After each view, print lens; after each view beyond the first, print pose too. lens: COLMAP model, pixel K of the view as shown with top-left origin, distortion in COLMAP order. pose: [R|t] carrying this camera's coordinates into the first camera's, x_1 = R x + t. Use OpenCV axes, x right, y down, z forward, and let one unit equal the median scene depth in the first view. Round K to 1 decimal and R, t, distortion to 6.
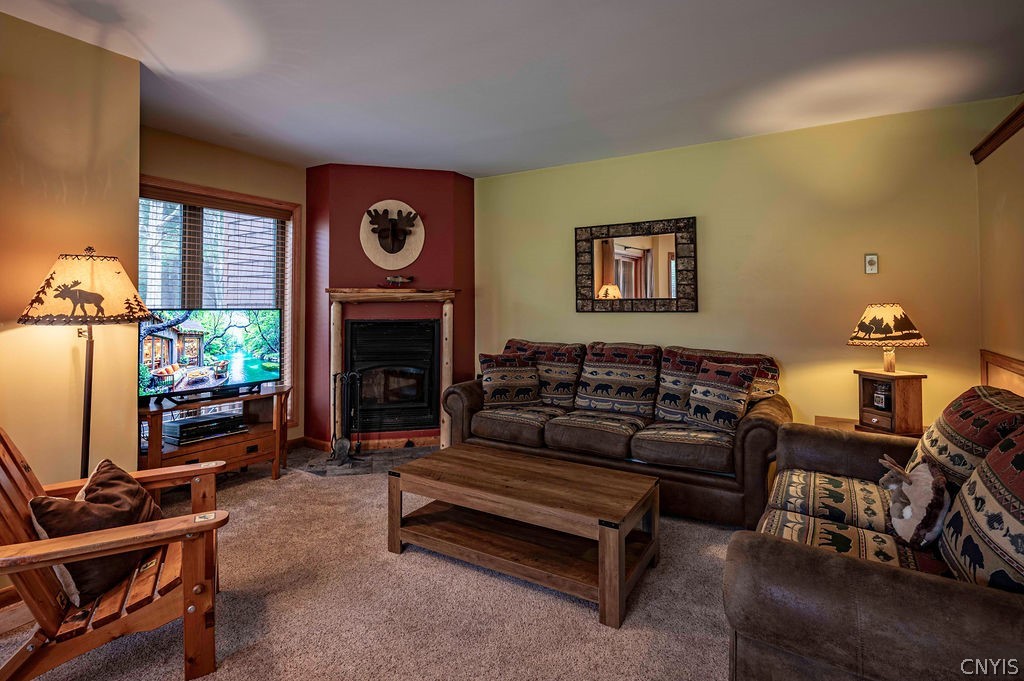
lens RADIAL K [[499.5, 0, 520.7], [0, 499.5, 291.3], [0, 0, 1]] dist [-0.001481, -0.000591]
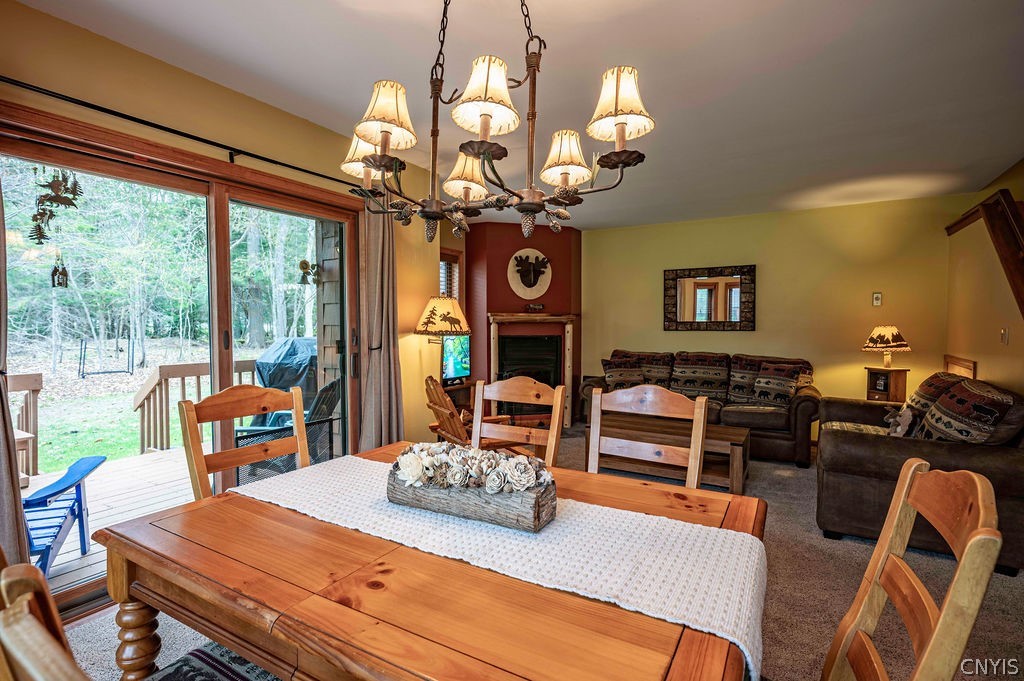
lens RADIAL K [[499.5, 0, 509.8], [0, 499.5, 340.9], [0, 0, 1]] dist [-0.001481, -0.000591]
pose [[0.999942, 0.003355, 0.010263, -0.412246], [-0.003972, 0.998146, 0.060735, -0.015787], [-0.010040, -0.060772, 0.998101, -0.491322]]
